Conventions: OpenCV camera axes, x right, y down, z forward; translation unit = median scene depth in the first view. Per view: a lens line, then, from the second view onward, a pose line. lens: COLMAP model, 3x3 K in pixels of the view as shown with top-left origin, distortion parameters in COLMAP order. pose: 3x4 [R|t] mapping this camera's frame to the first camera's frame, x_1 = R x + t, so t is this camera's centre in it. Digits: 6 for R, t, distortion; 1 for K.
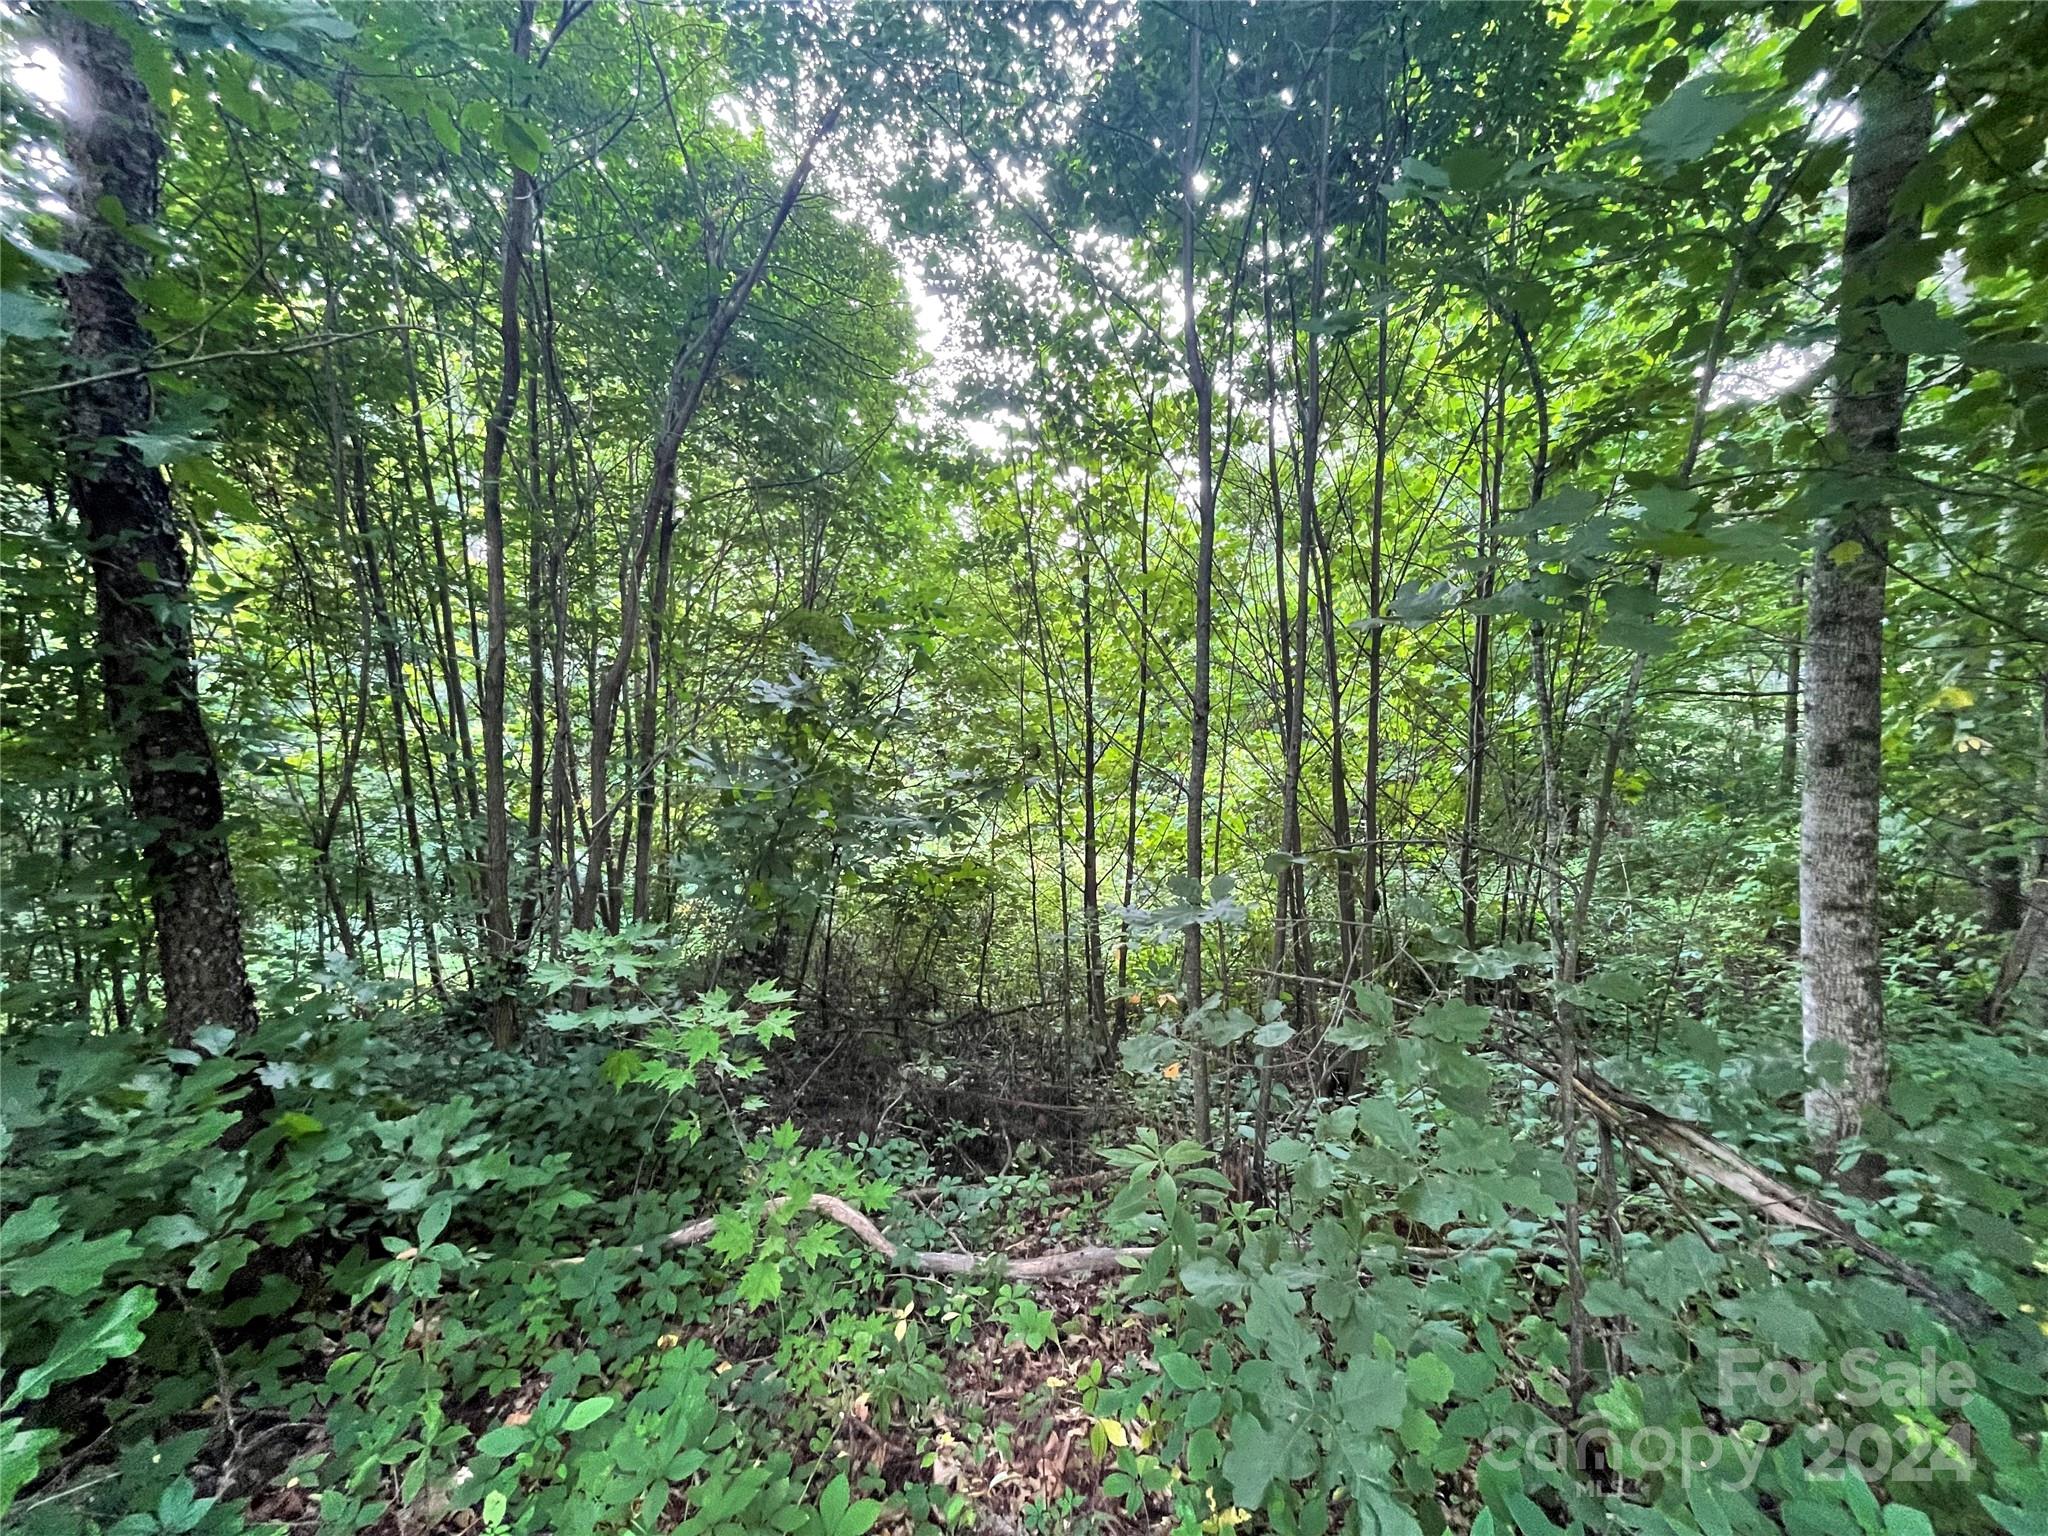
lens RADIAL K [[826.2, 0, 1024.0], [0, 826.2, 768.0], [0, 0, 1]] dist [-0.008408, 0.004026]
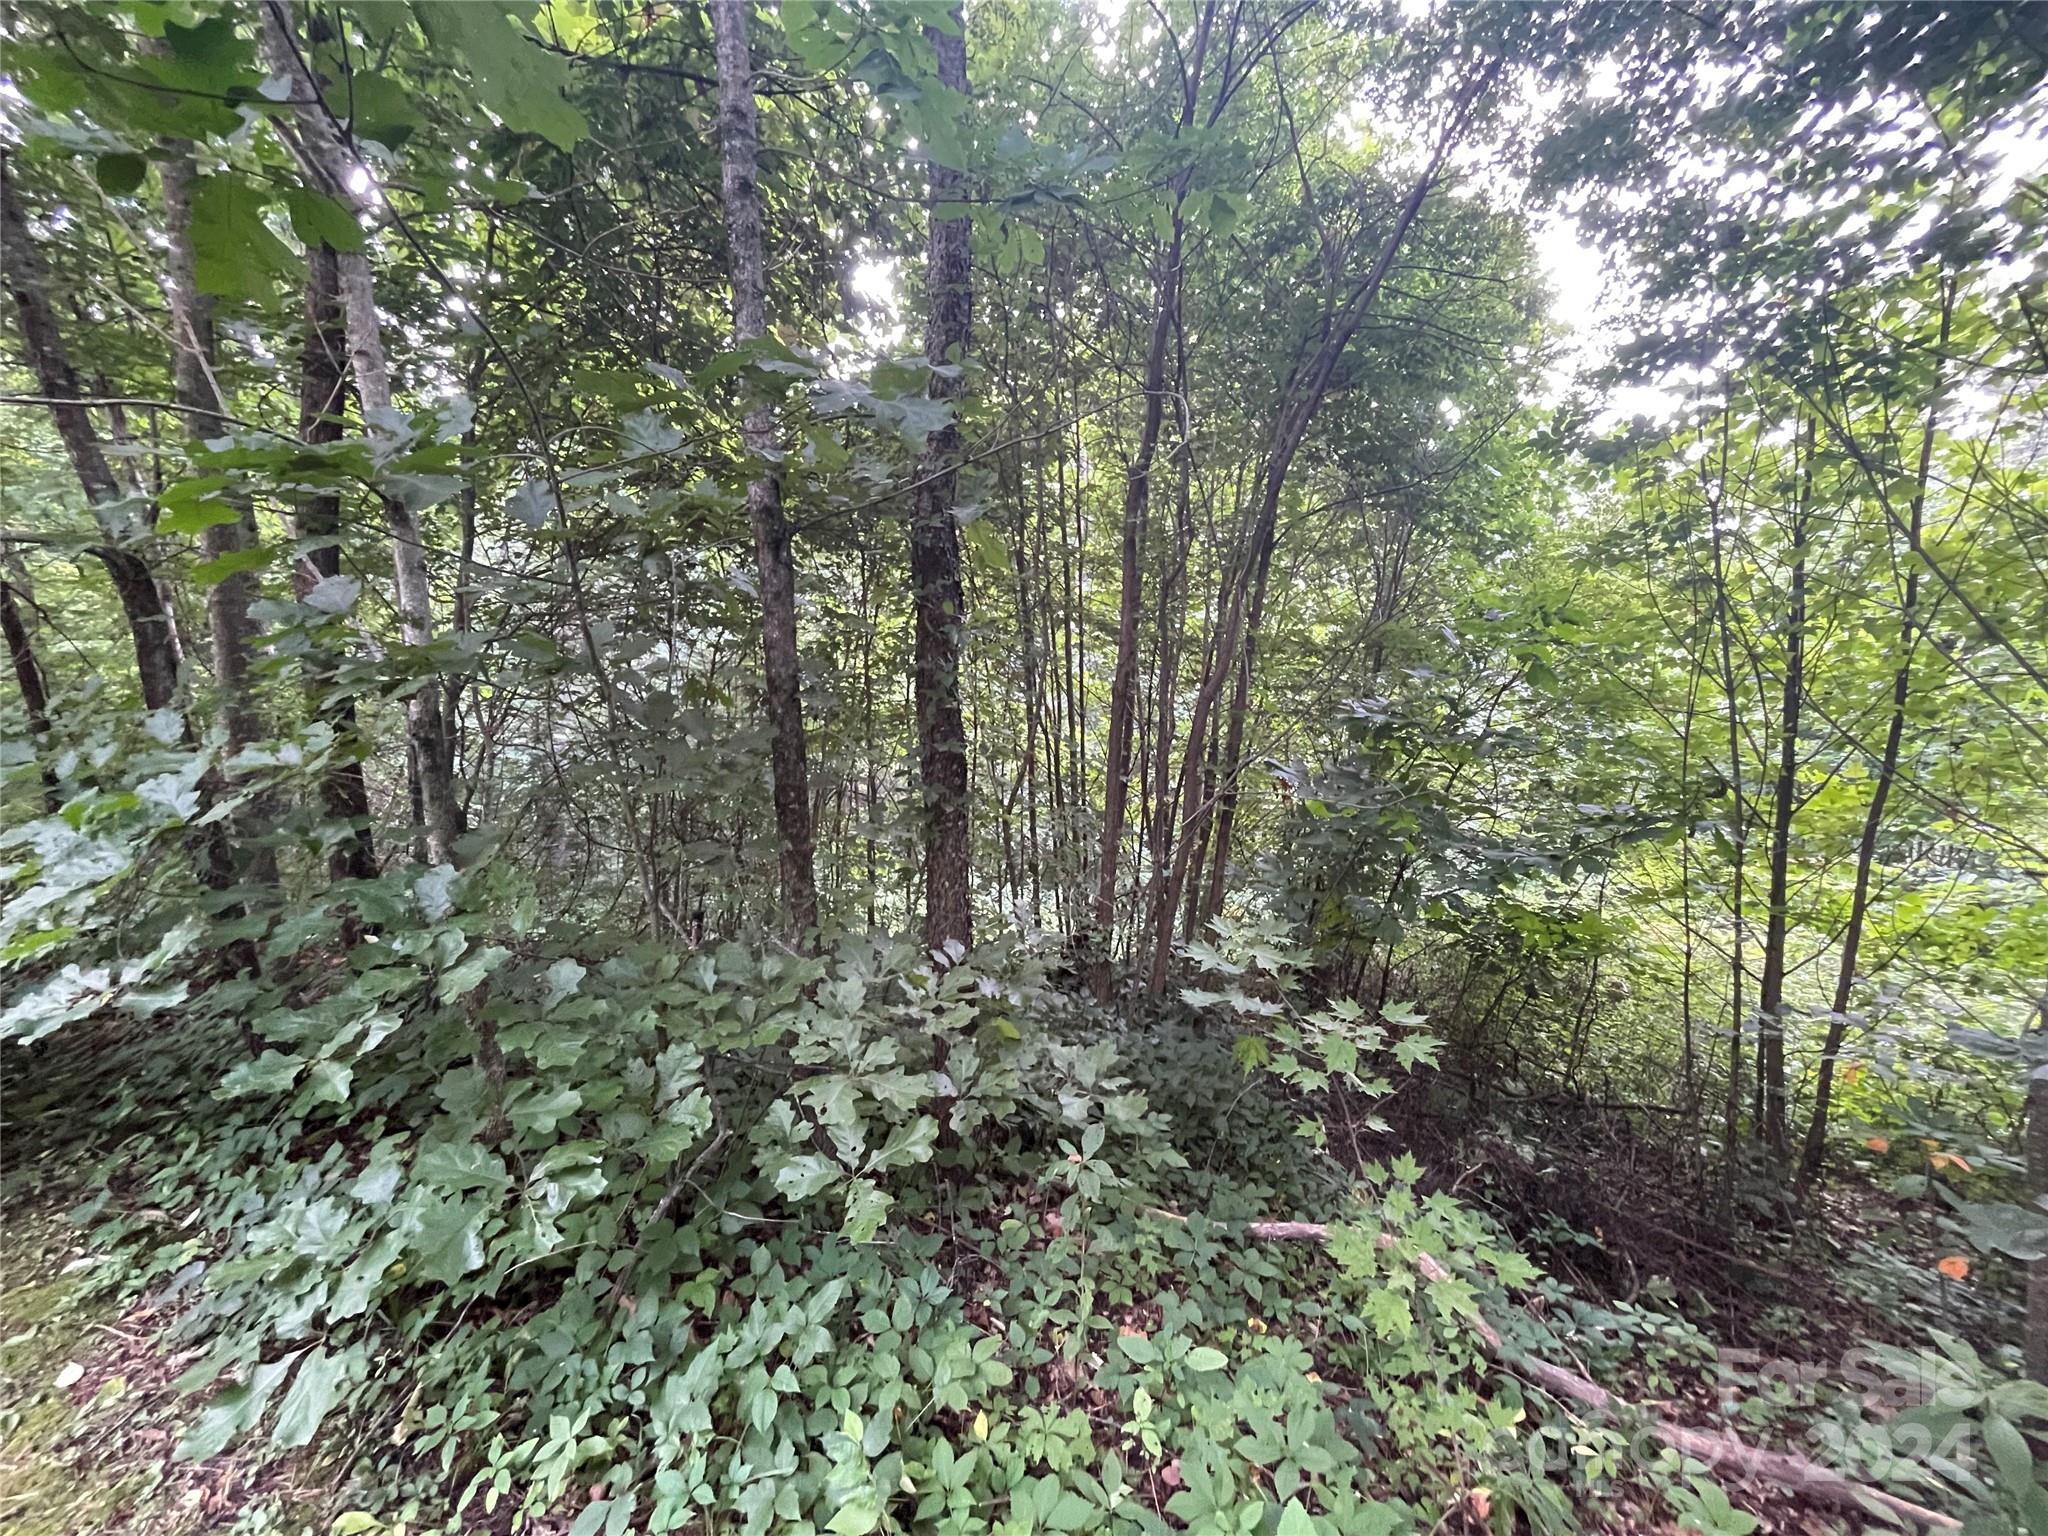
lens RADIAL K [[827.6, 0, 1019.8], [0, 827.6, 771.1], [0, 0, 1]] dist [-0.000825, -0.000108]
pose [[0.810103, 0.070272, -0.582060, -0.101546], [-0.079626, 0.996779, 0.009519, 0.012730], [0.580855, 0.038636, 0.813090, -0.039890]]
